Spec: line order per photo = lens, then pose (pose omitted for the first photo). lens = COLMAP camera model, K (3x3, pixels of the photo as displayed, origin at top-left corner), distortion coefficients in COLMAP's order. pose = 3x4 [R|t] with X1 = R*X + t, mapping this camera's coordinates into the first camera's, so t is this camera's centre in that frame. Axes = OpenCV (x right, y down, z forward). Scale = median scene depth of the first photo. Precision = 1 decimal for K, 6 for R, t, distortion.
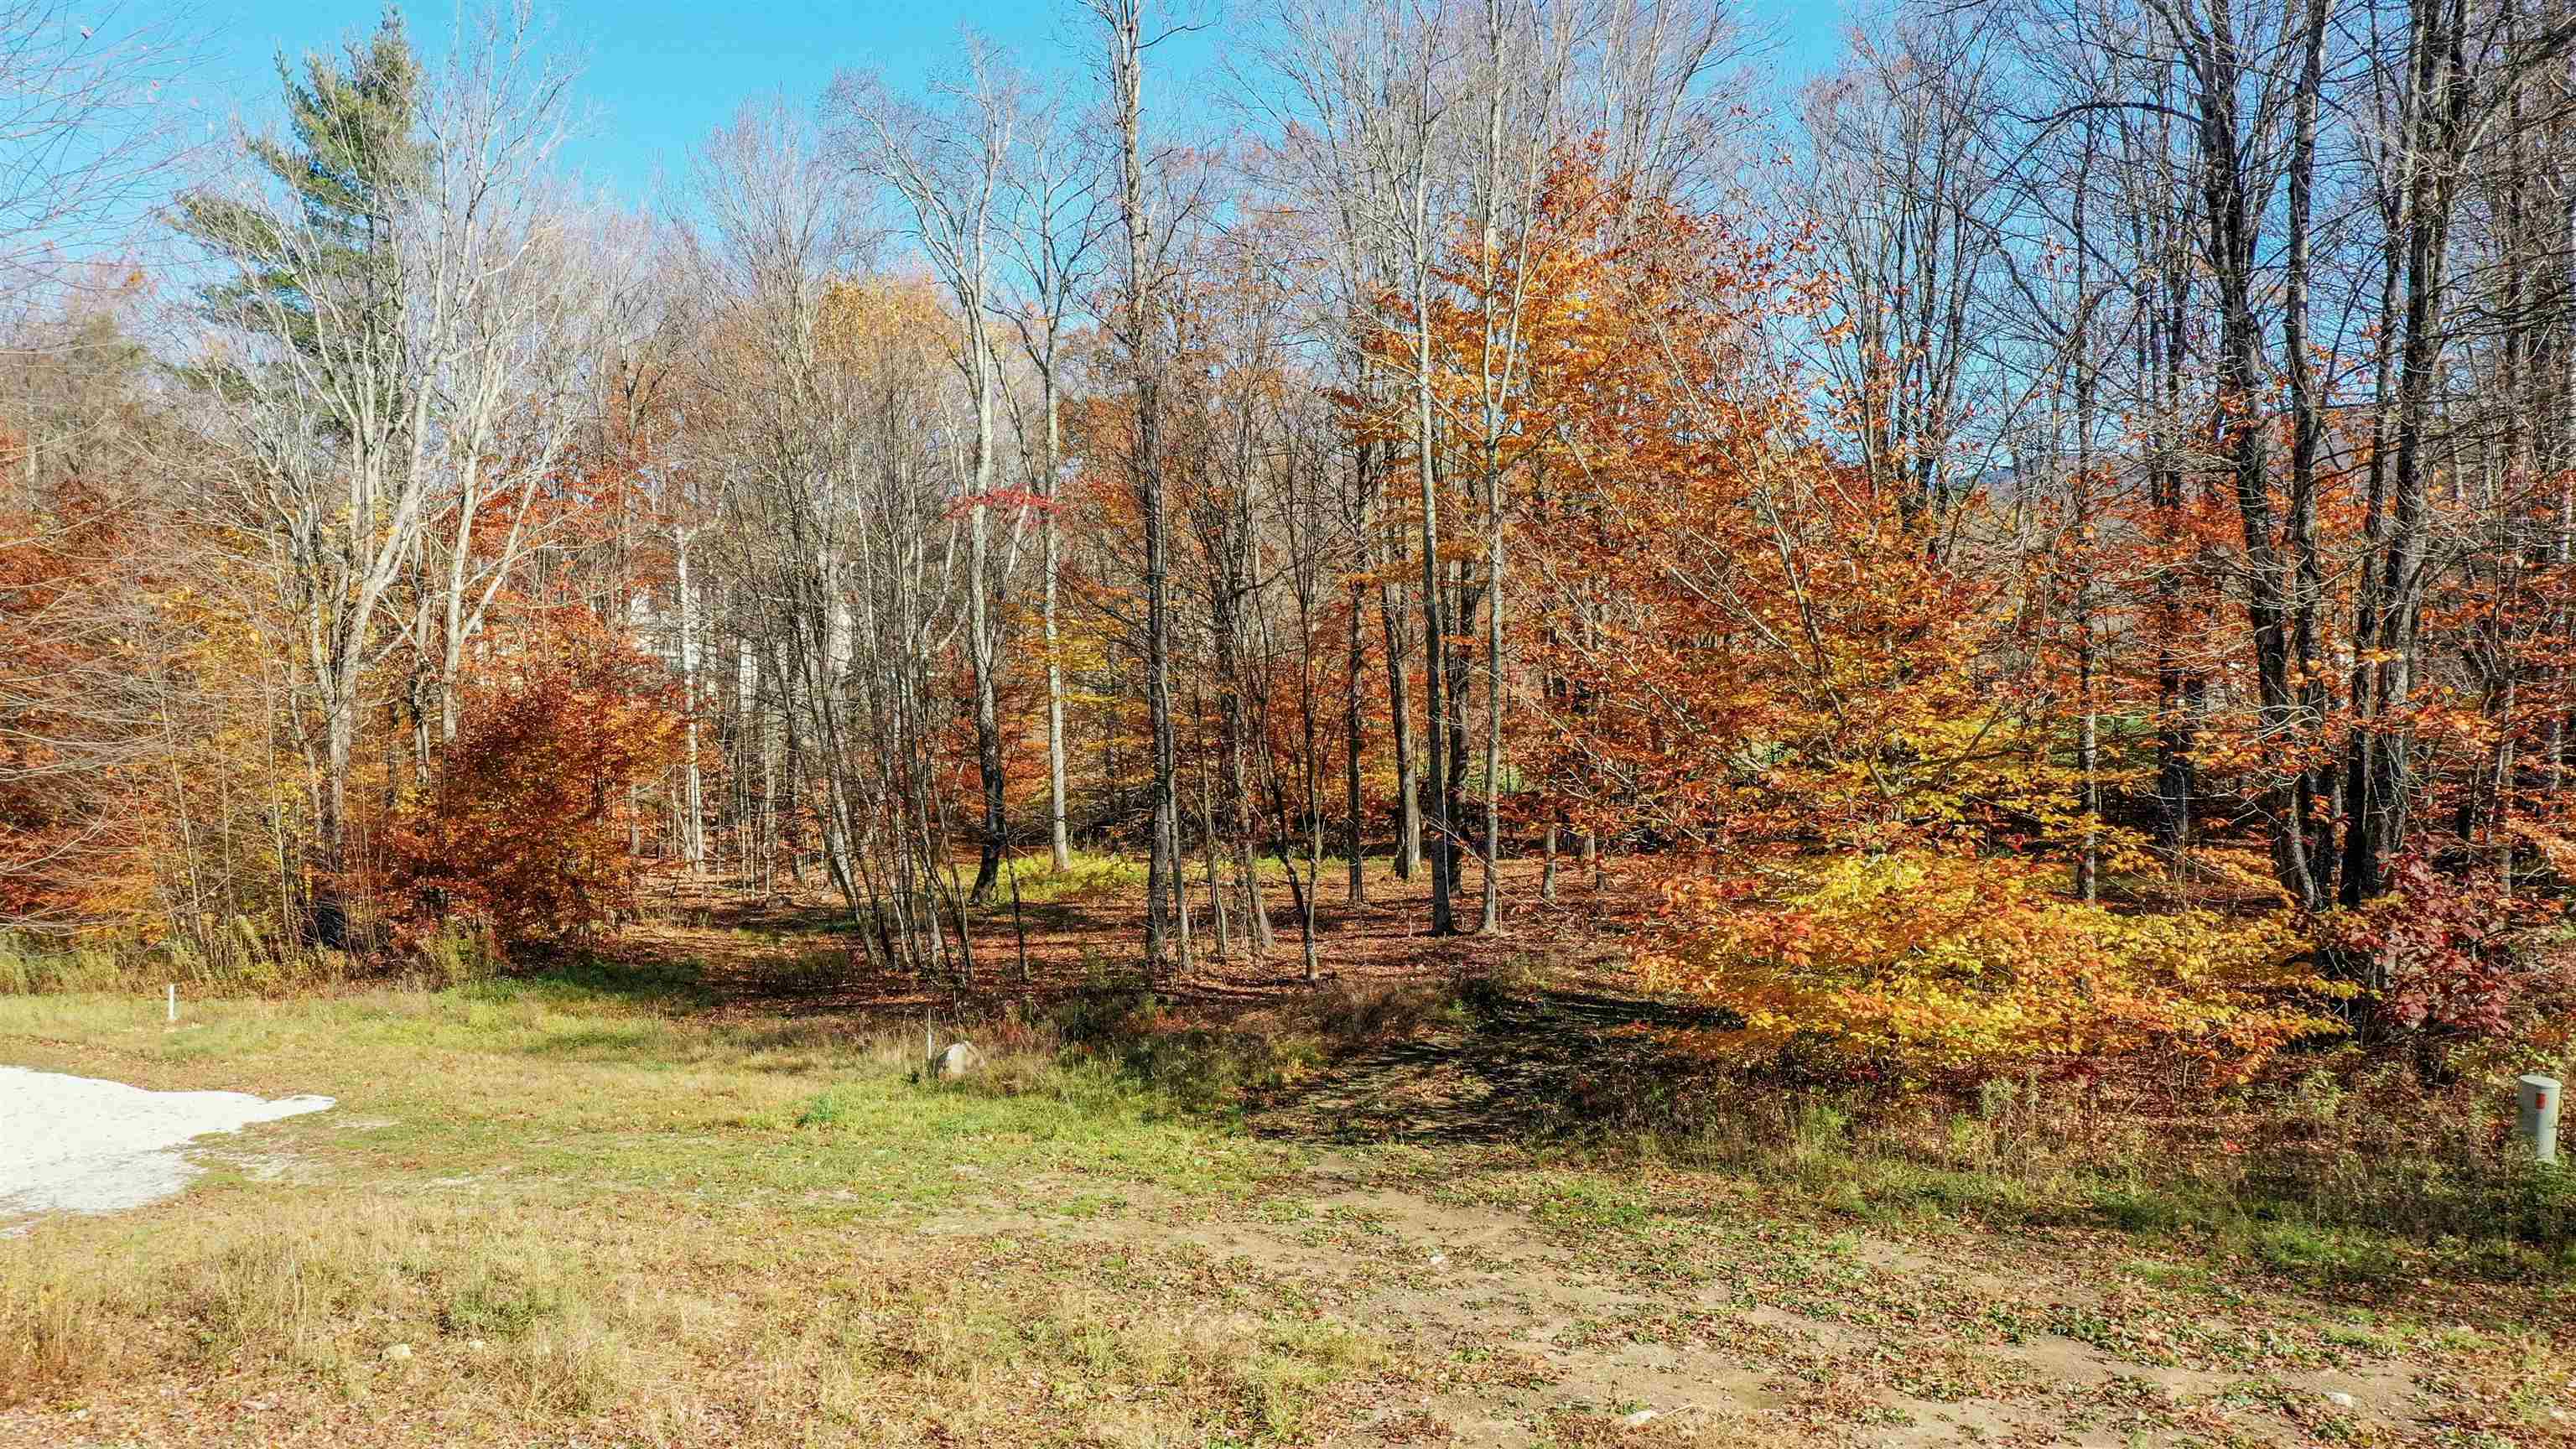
lens RADIAL K [[2061.7, 0, 1293.3], [0, 2061.7, 711.8], [0, 0, 1]] dist [0.018041, 0.008422]
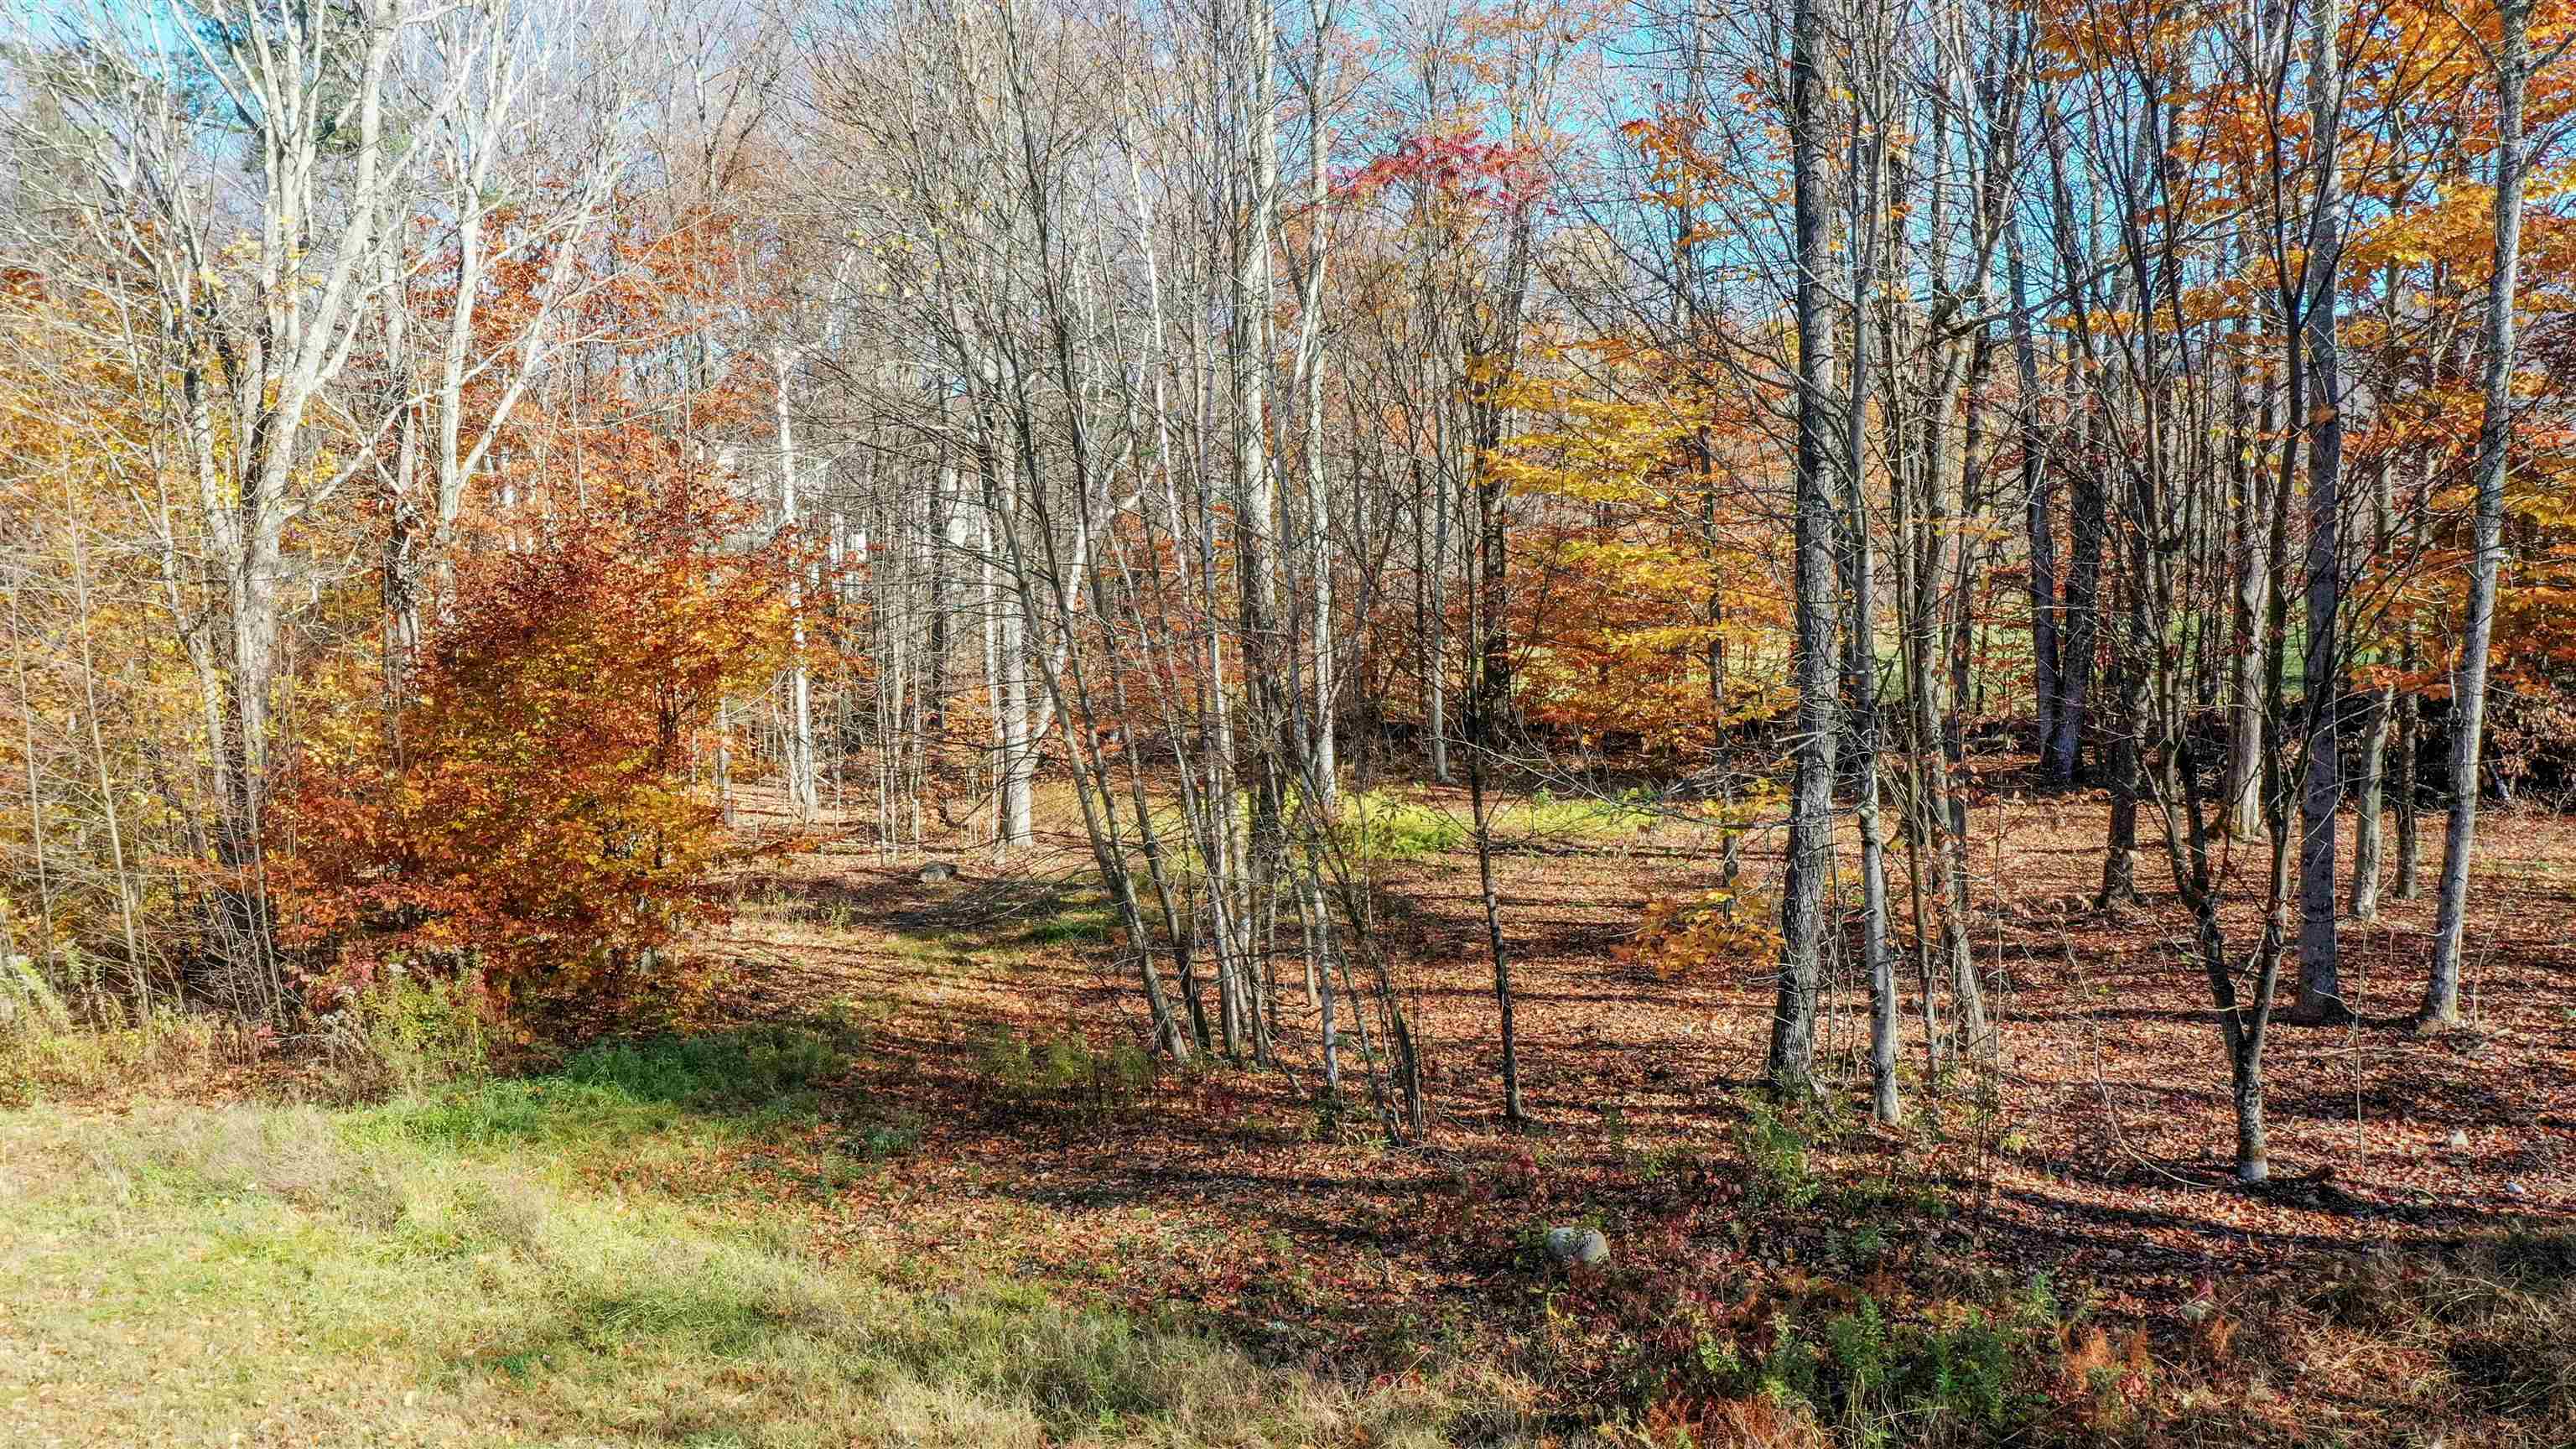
lens RADIAL K [[2061.7, 0, 1298.9], [0, 2061.7, 725.4], [0, 0, 1]] dist [0.018041, 0.008422]
pose [[0.999353, 0.001075, -0.035957, -0.127010], [0.001046, 0.998263, 0.058912, 0.005170], [0.035958, -0.058912, 0.997615, 0.393204]]
